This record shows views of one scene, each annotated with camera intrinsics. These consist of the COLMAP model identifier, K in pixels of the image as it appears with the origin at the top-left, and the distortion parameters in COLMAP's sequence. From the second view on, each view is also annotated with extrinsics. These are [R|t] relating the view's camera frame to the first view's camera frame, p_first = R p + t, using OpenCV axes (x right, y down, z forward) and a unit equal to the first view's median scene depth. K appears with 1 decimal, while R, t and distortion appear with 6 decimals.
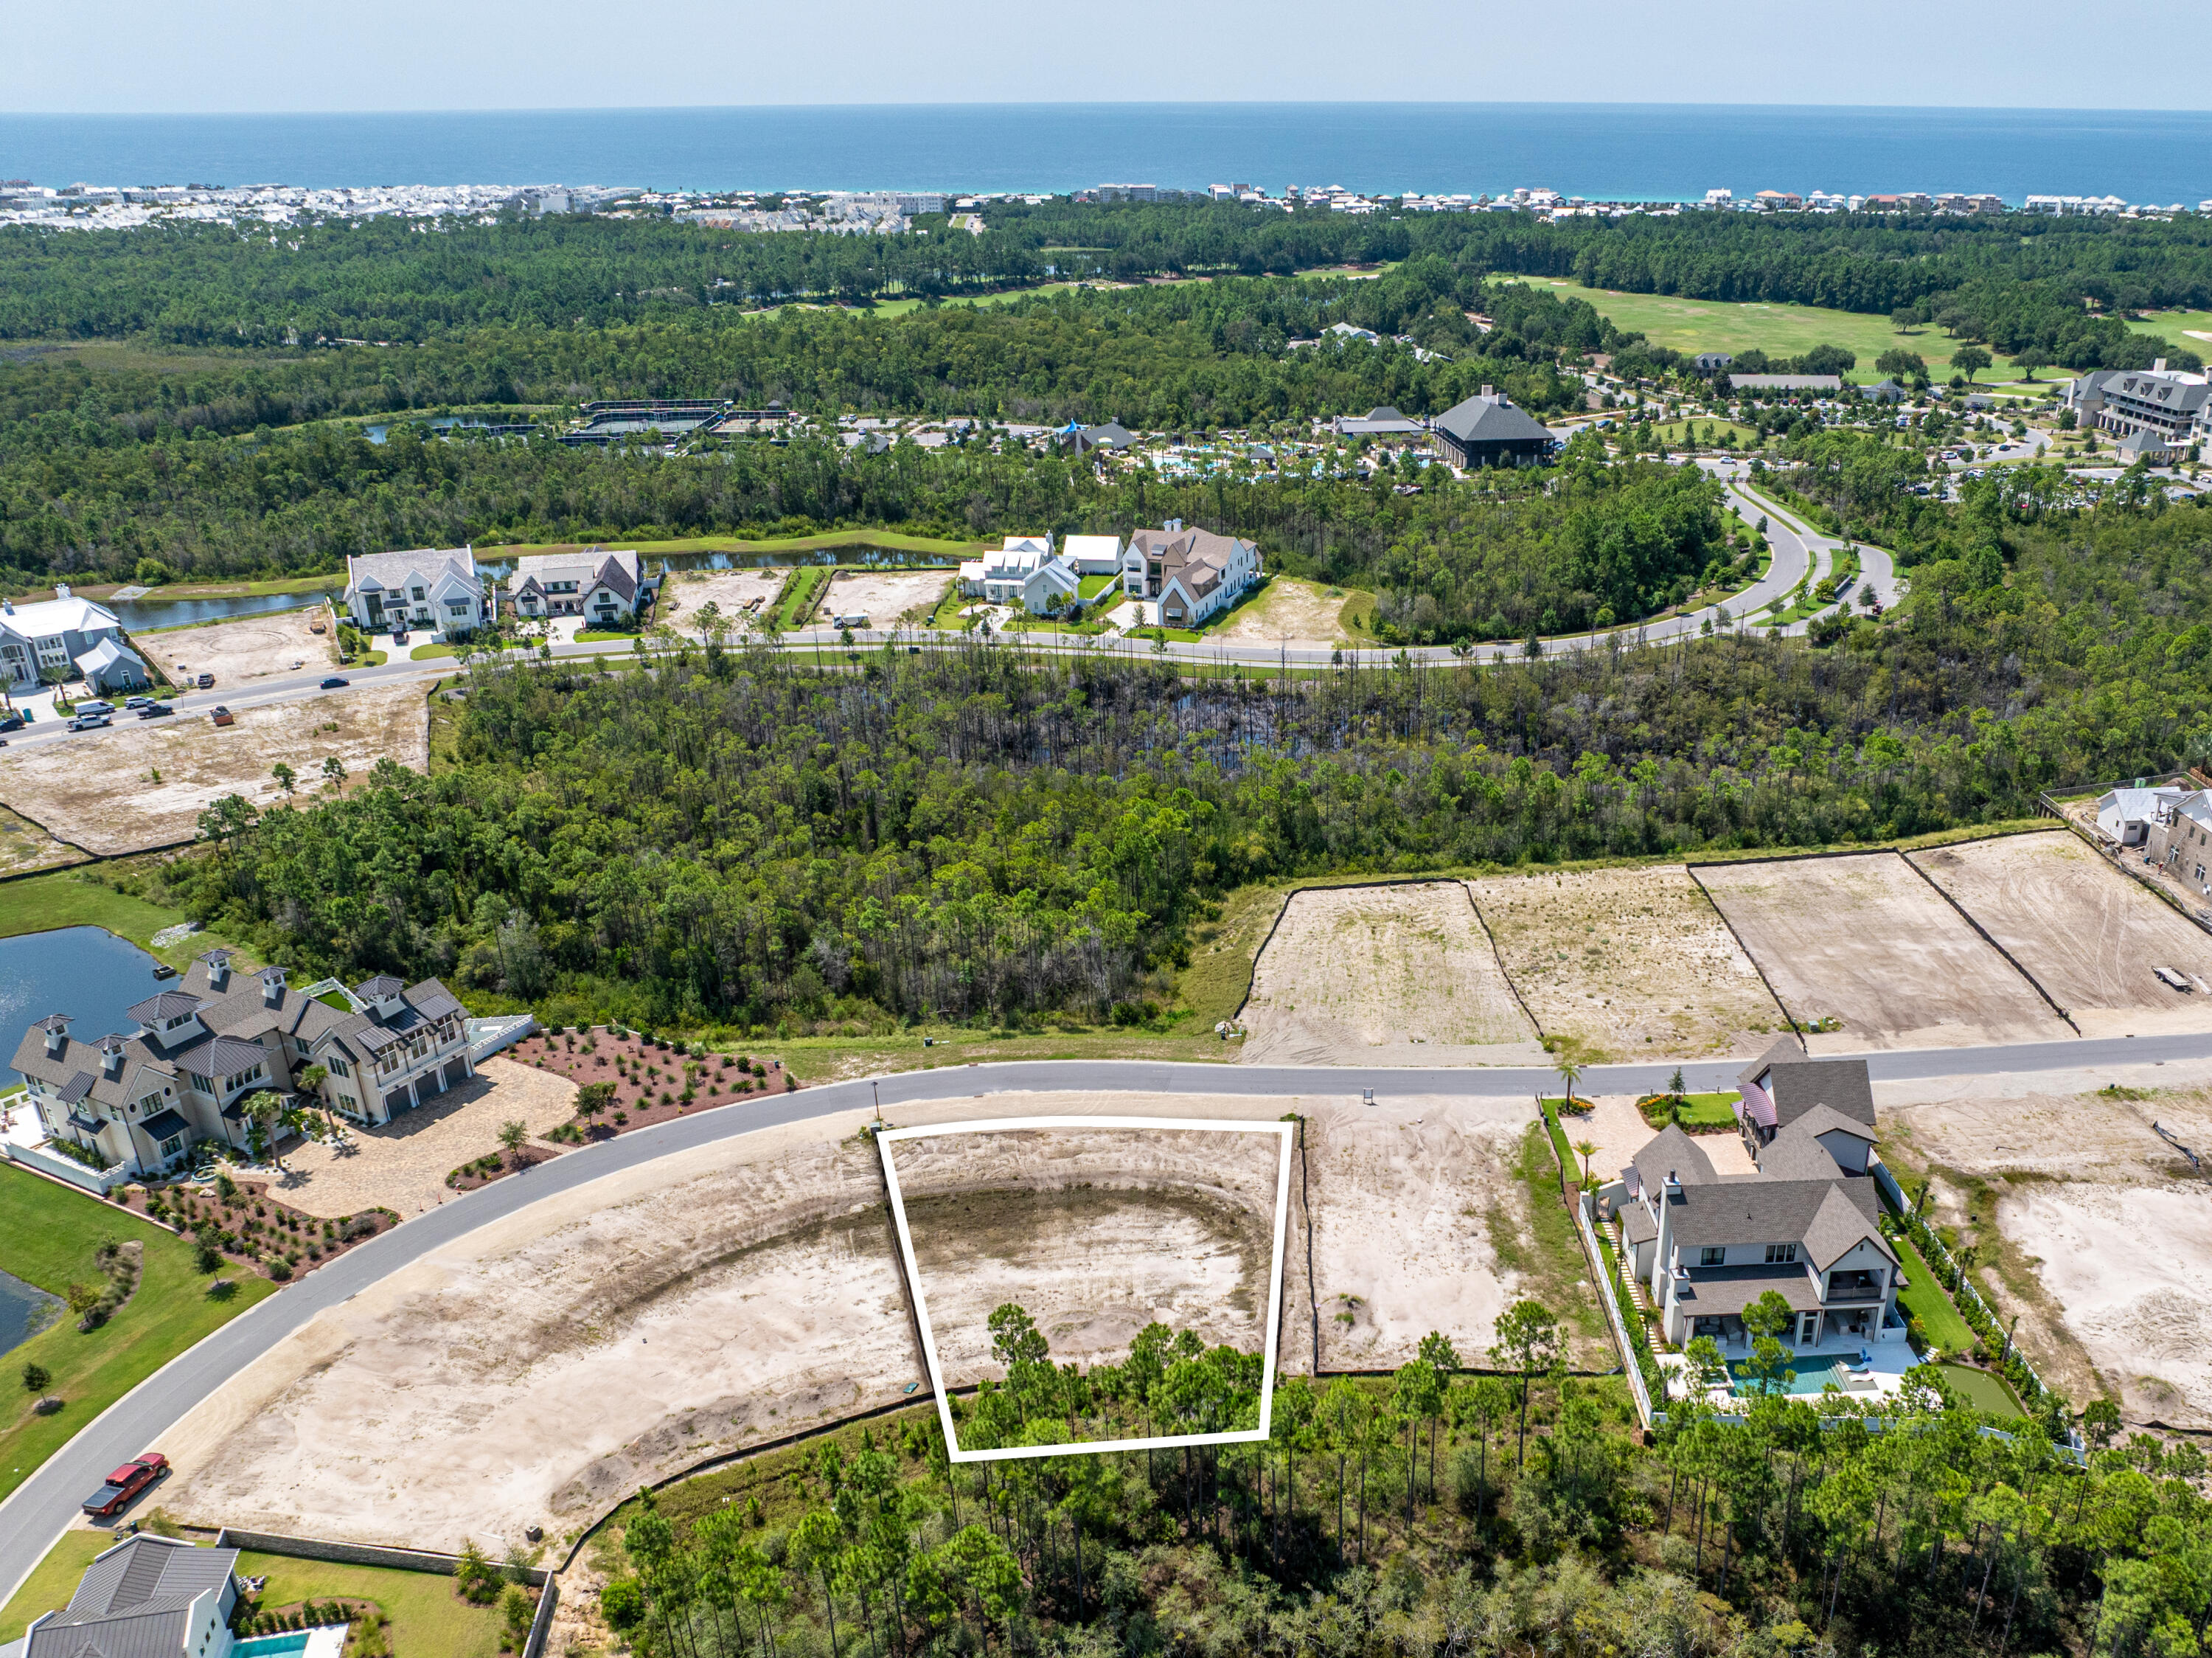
lens RADIAL K [[1825.1, 0, 1310.8], [0, 1825.1, 985.2], [0, 0, 1]] dist [-0.027686, -0.017059]
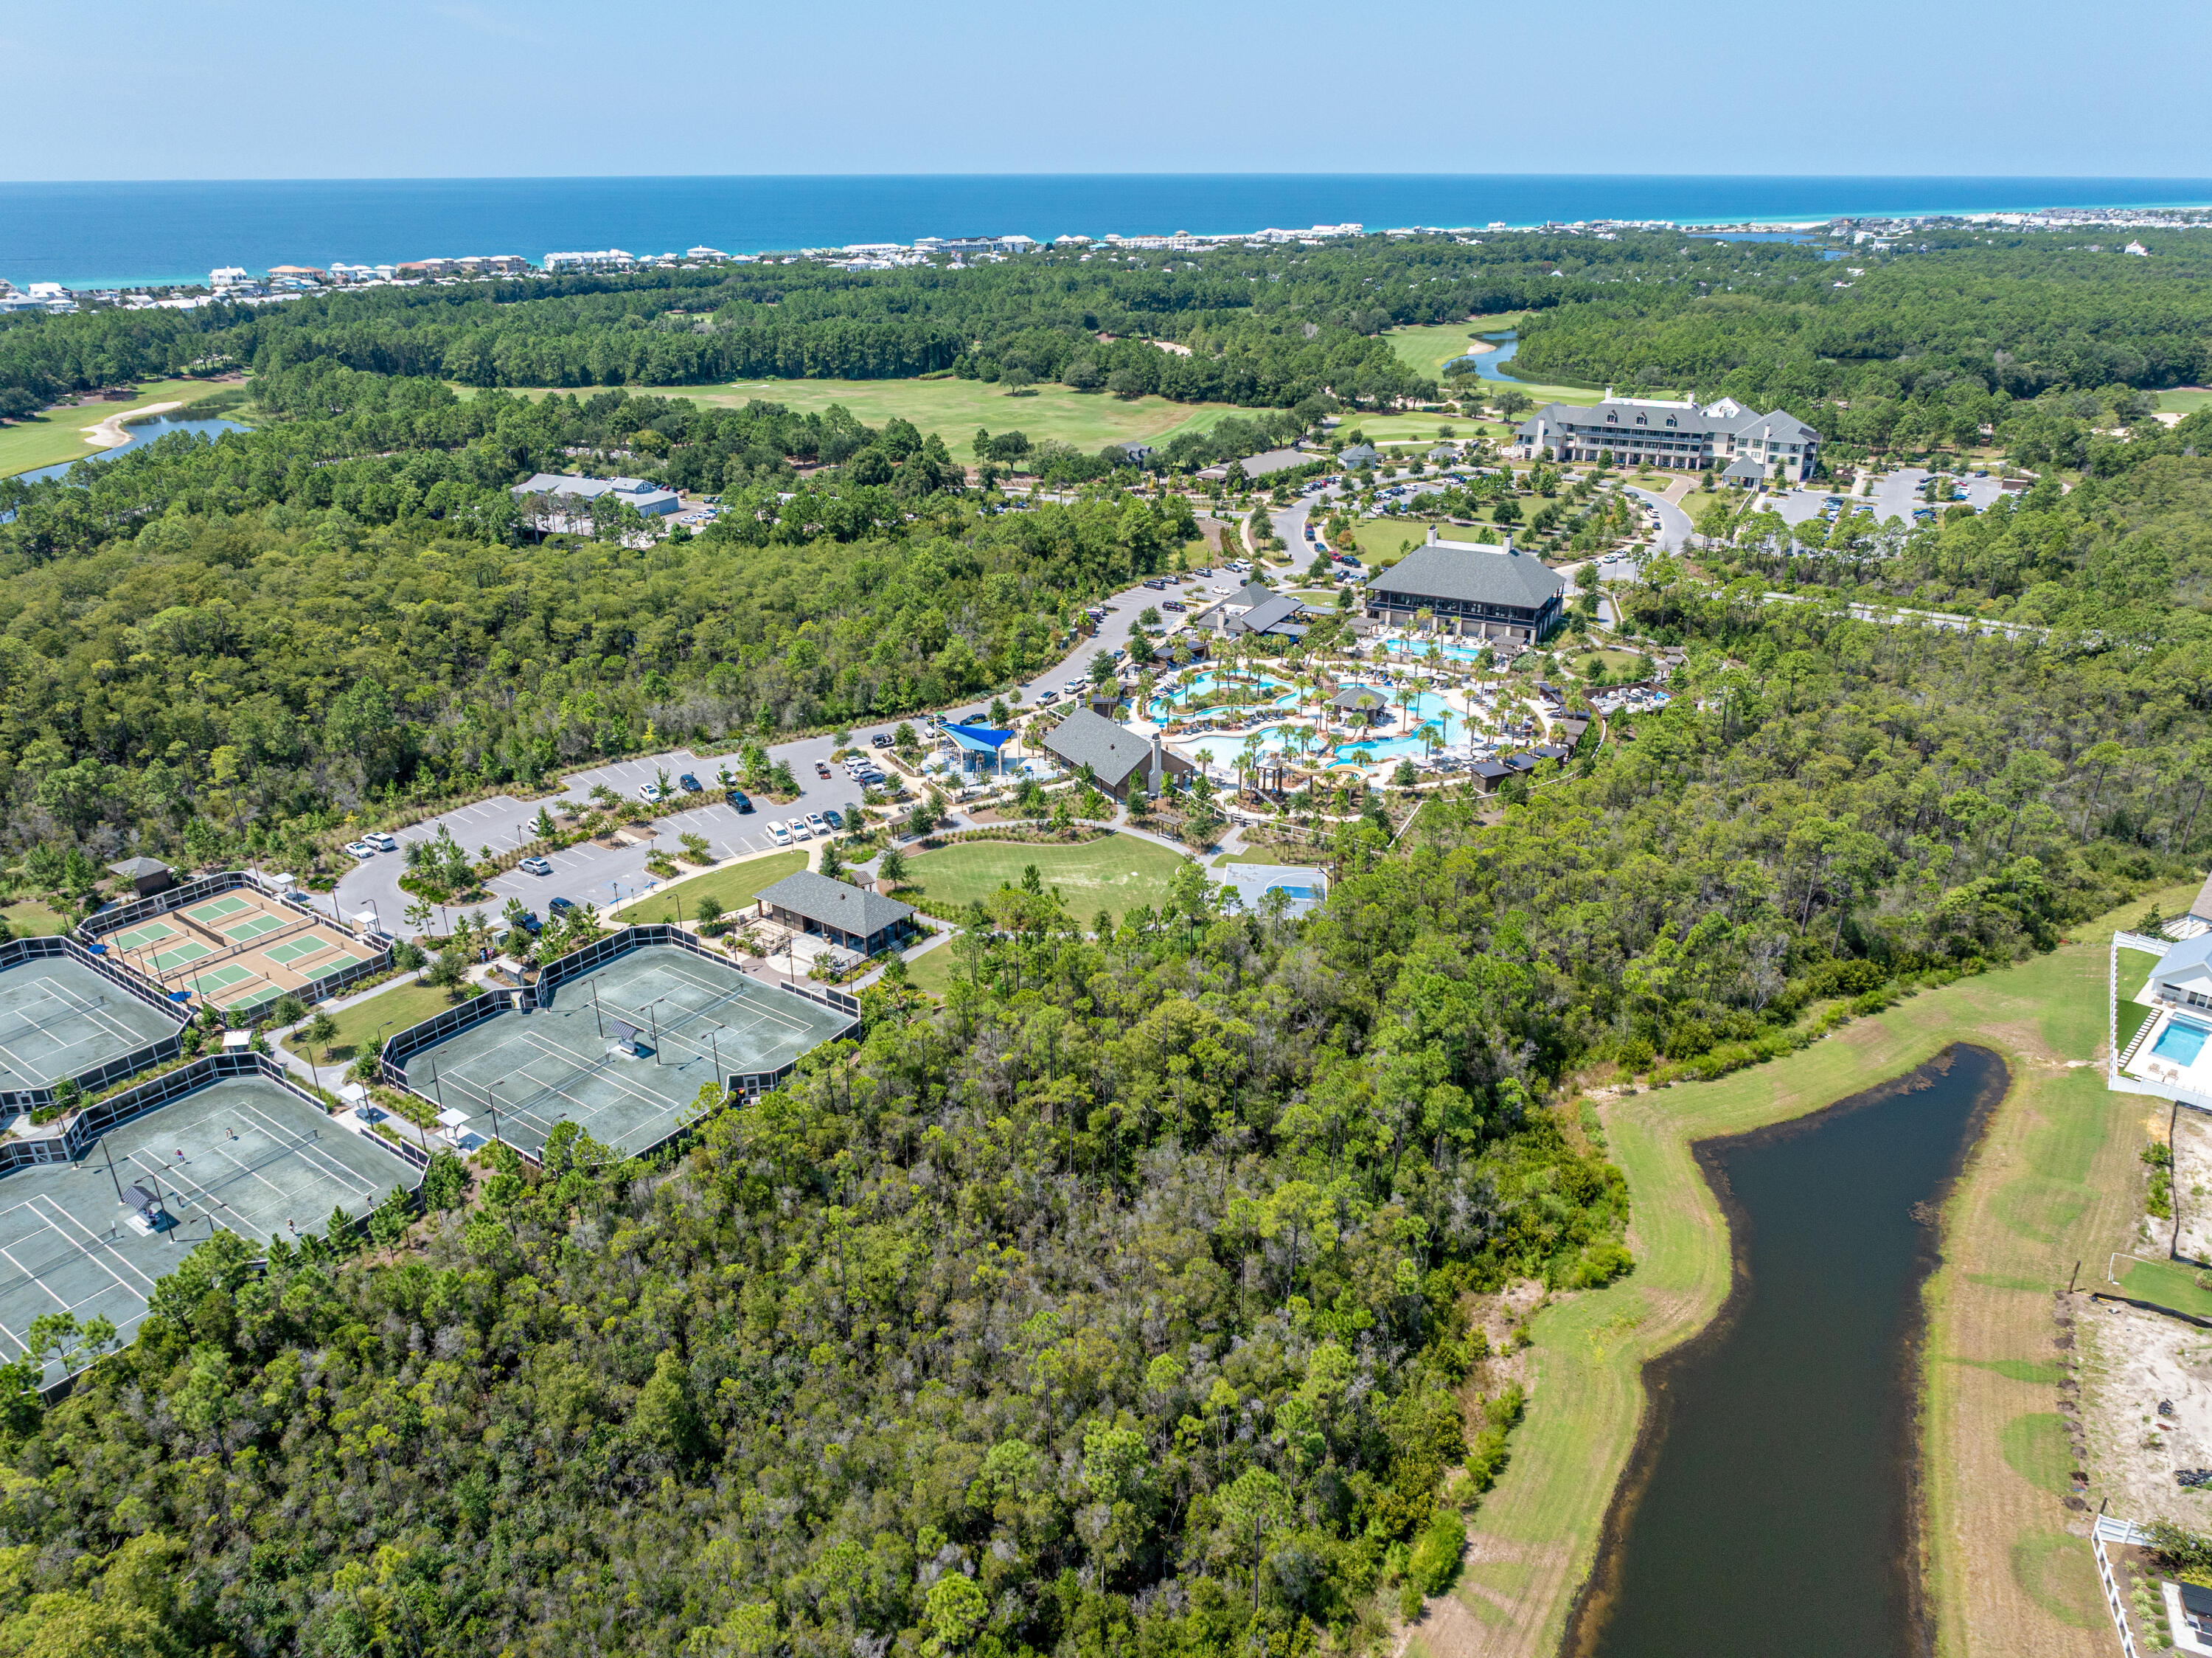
lens RADIAL K [[1554.7, 0, 1129.0], [0, 1554.7, 823.9], [0, 0, 1]] dist [-0.047910, 0.024569]
pose [[0.603506, -0.310810, 0.734288, -0.921838], [0.351381, 0.930327, 0.104992, -0.644346], [-0.715760, 0.194651, 0.670670, 1.373580]]
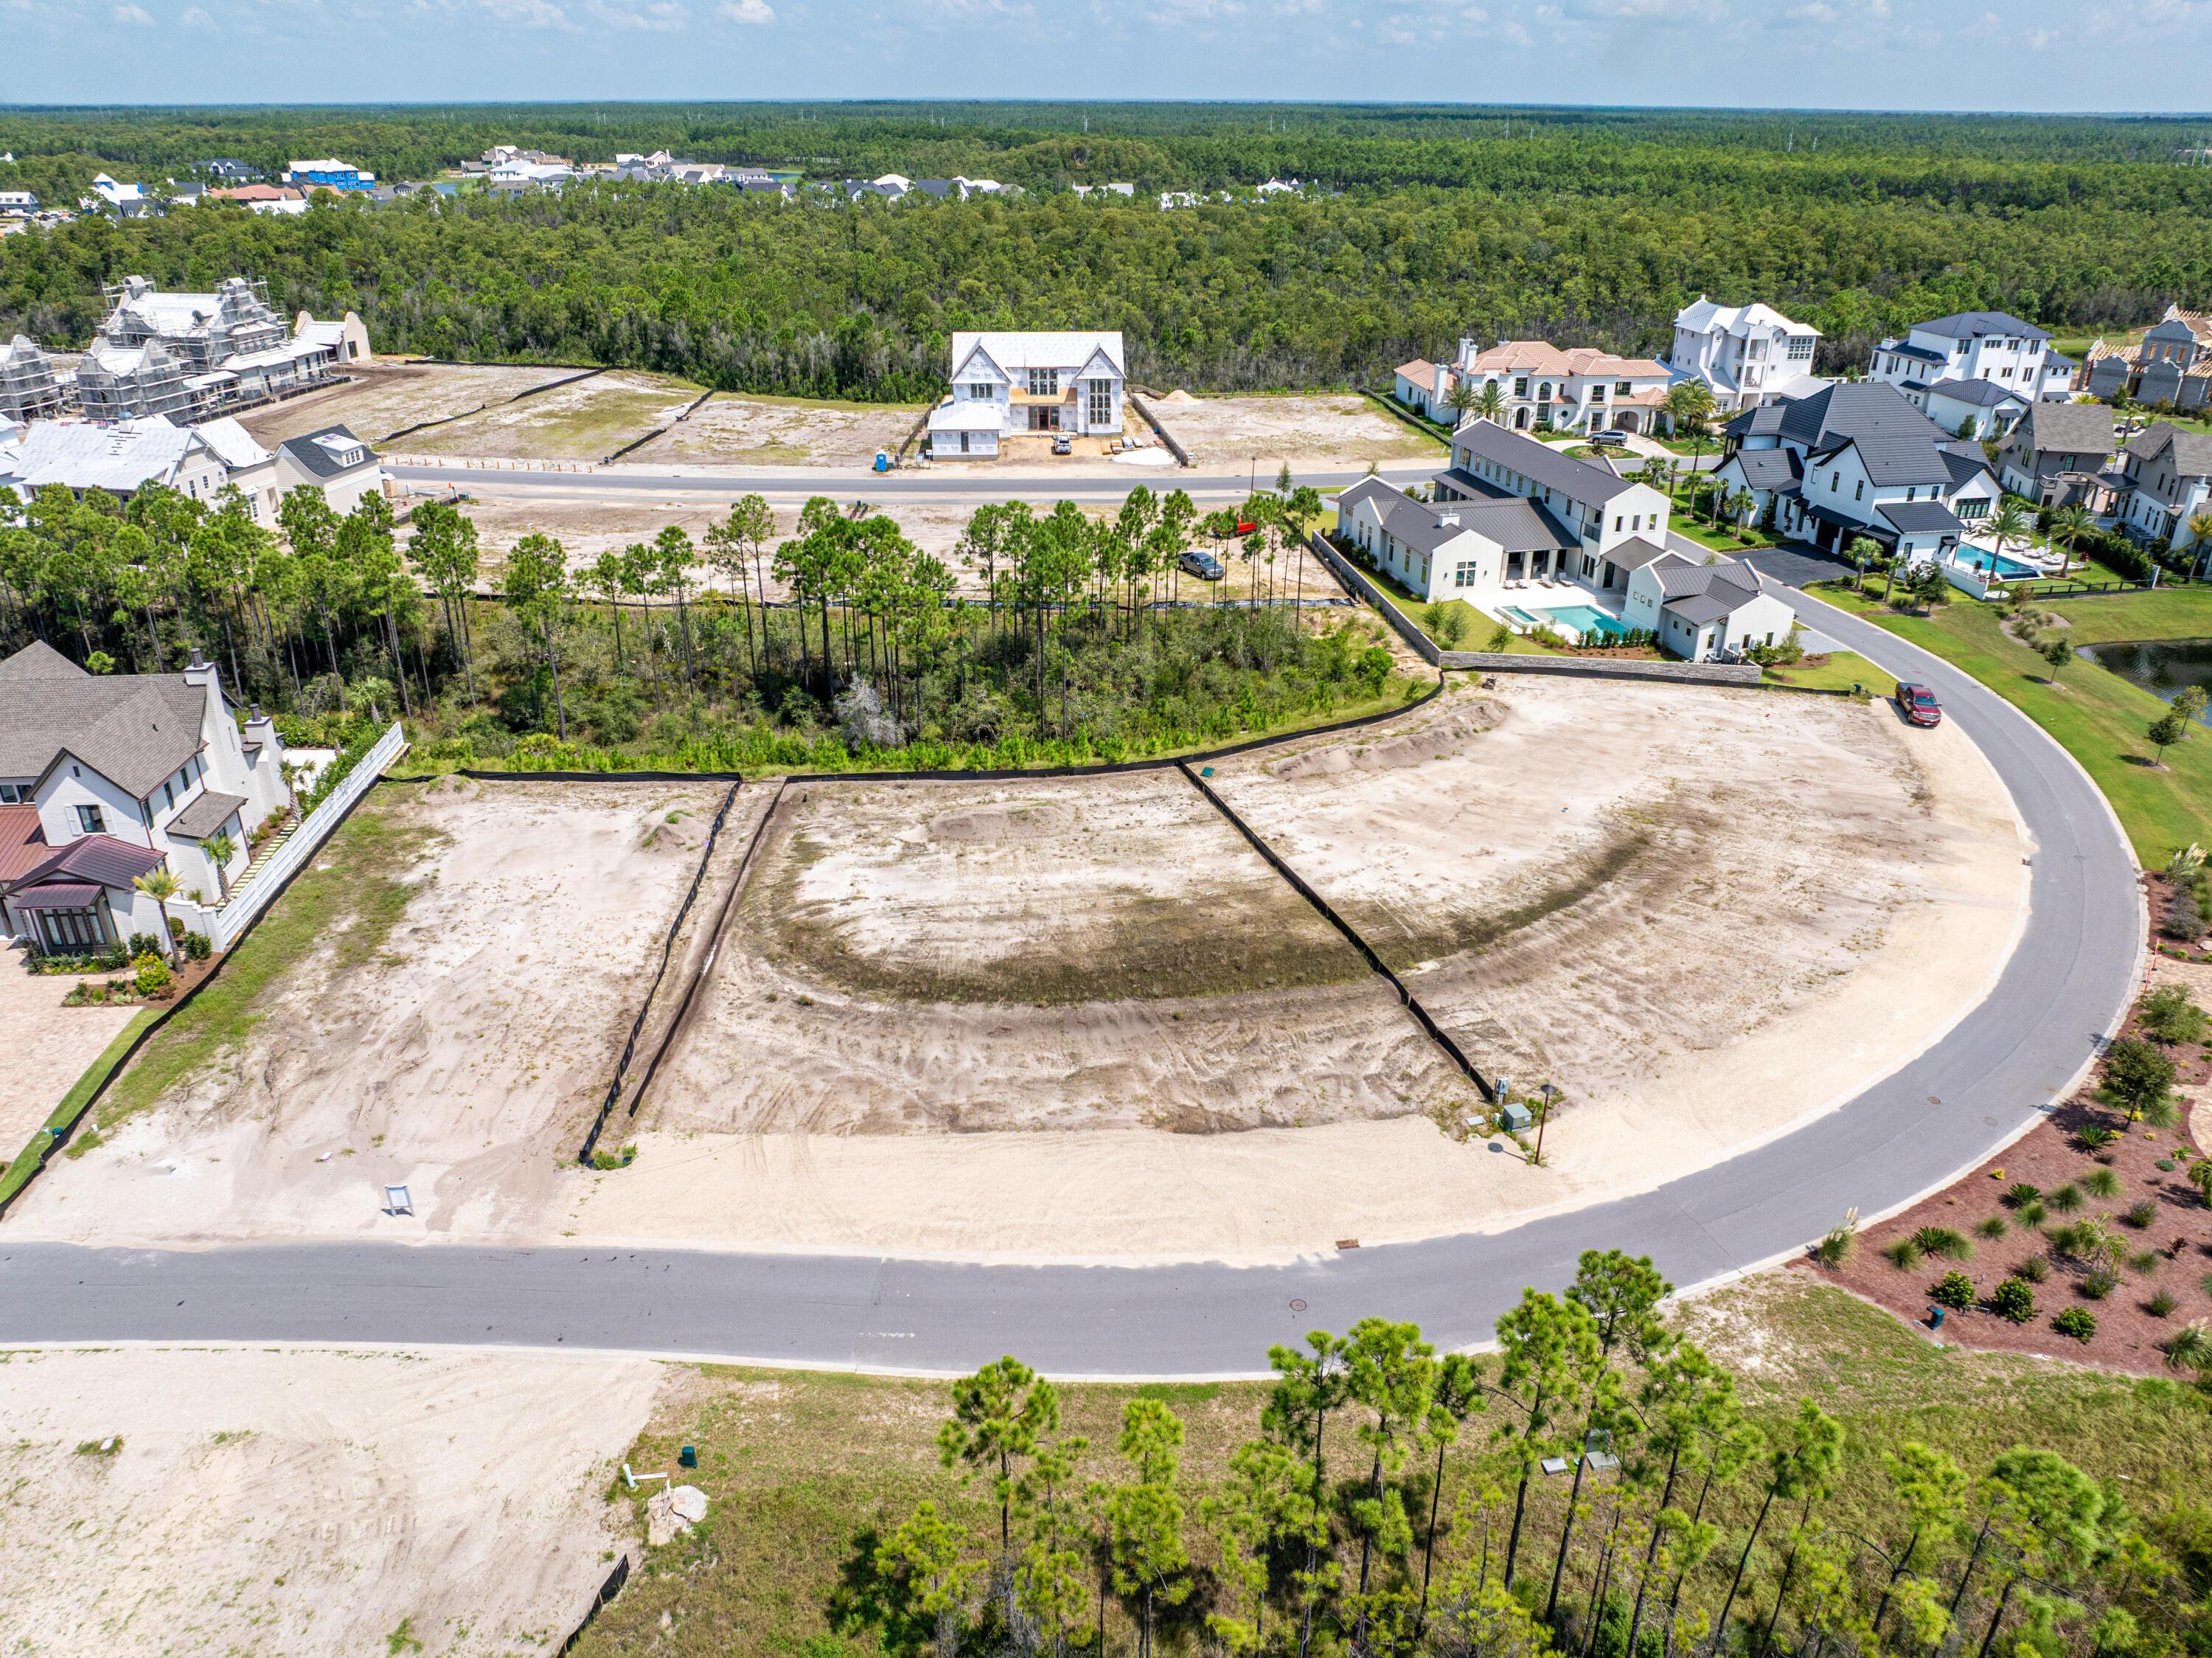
lens RADIAL K [[1554.7, 0, 1094.8], [0, 1554.7, 821.0], [0, 0, 1]] dist [-0.047910, 0.024569]
pose [[-0.999981, -0.002352, -0.005754, -0.088795], [-0.005967, 0.622821, 0.782342, -0.191674], [0.001744, 0.782361, -0.622823, 0.818557]]
